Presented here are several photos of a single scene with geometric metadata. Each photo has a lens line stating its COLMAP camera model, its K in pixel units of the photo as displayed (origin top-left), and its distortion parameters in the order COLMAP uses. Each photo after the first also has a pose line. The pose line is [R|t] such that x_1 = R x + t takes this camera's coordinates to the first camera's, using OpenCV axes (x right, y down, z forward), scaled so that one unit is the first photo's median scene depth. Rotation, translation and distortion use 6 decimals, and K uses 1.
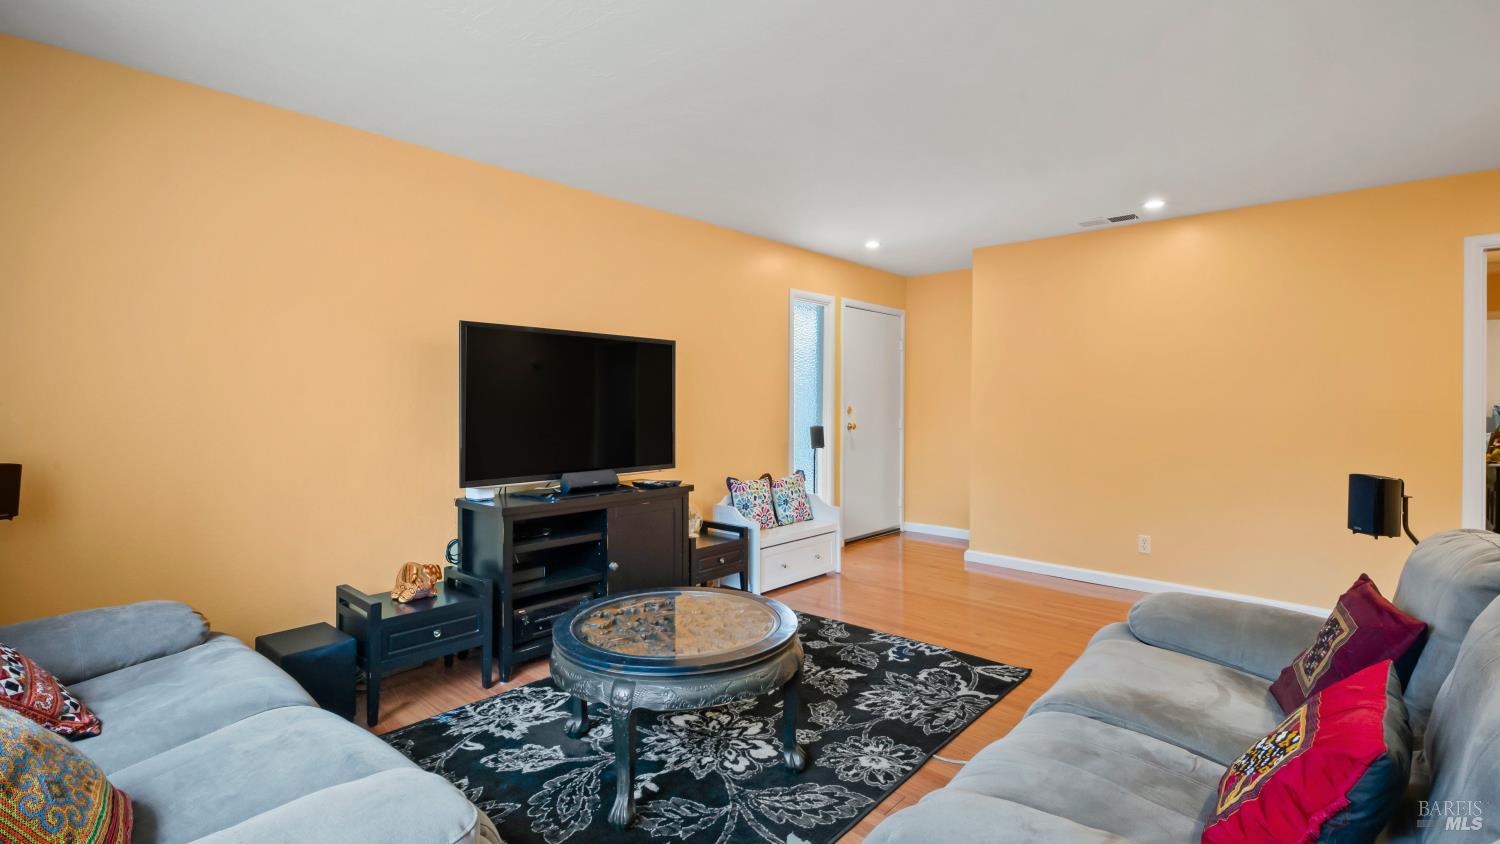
lens RADIAL K [[678.9, 0, 742.5], [0, 678.9, 419.5], [0, 0, 1]] dist [0.010279, -0.005305]
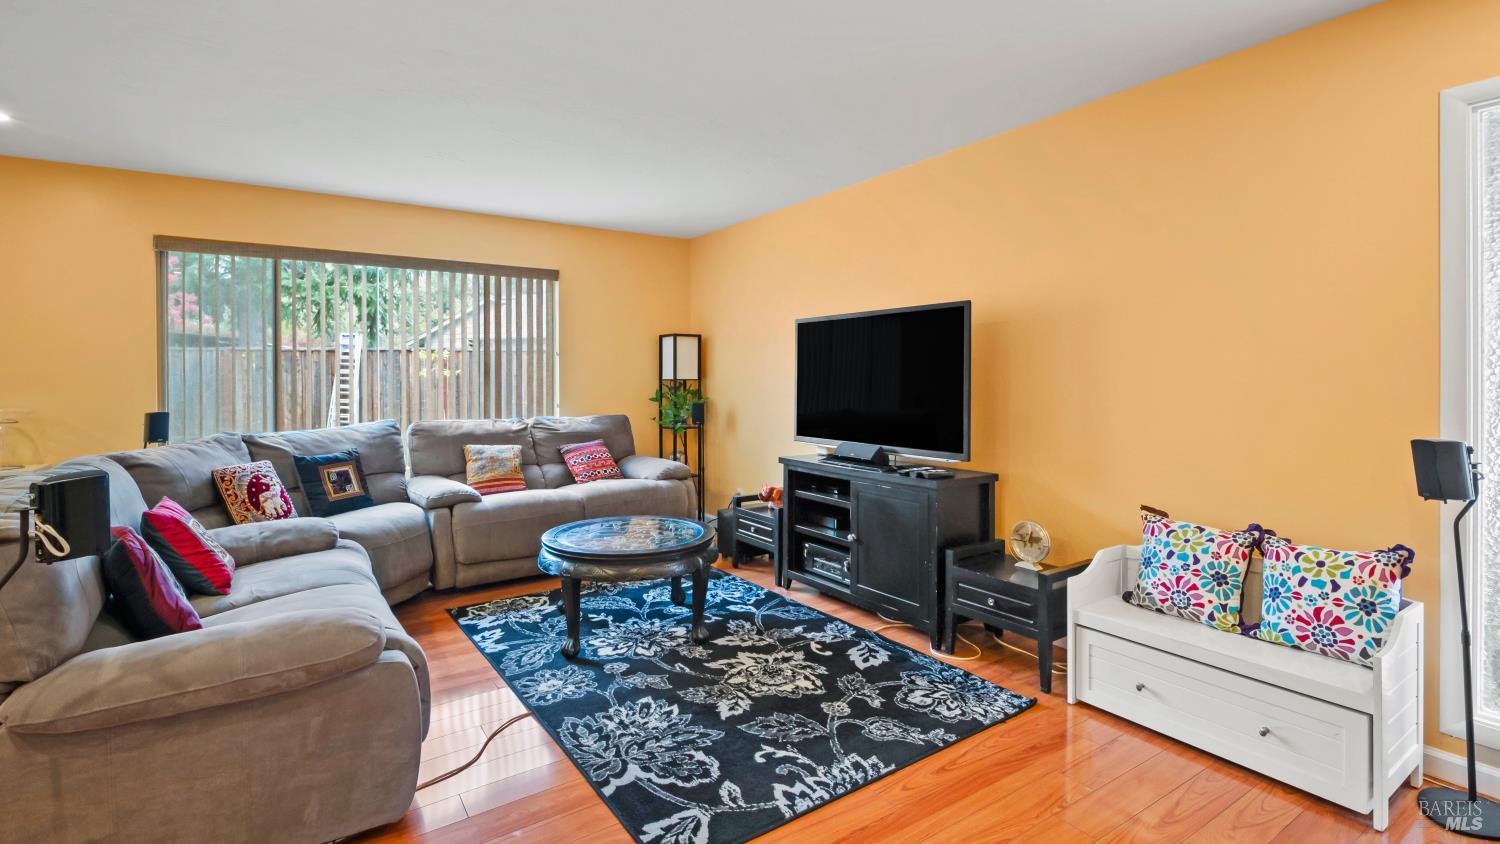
lens RADIAL K [[678.9, 0, 750.4], [0, 678.9, 374.6], [0, 0, 1]] dist [0.010279, -0.005305]
pose [[-0.213437, -0.007701, -0.976927, 1.066843], [-0.029848, 0.999554, -0.001358, -0.034187], [0.976501, 0.028869, -0.213571, 1.319992]]
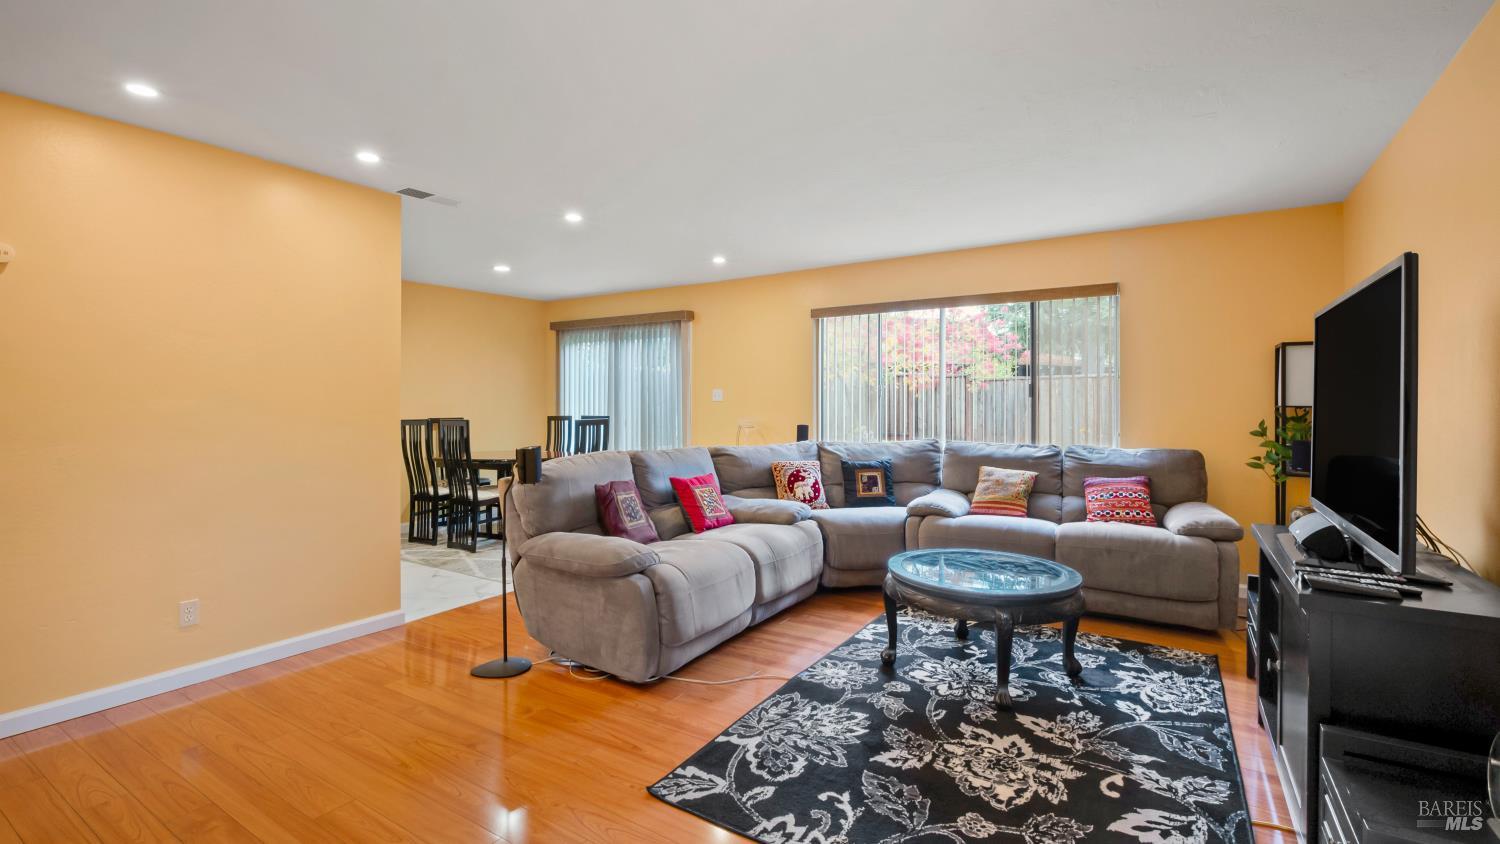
lens RADIAL K [[678.9, 0, 749.1], [0, 678.9, 399.8], [0, 0, 1]] dist [0.010279, -0.005305]
pose [[-0.984403, -0.005976, -0.175824, 0.502986], [-0.010442, 0.999645, 0.024491, -0.051935], [0.175615, 0.025945, -0.984117, 1.905330]]
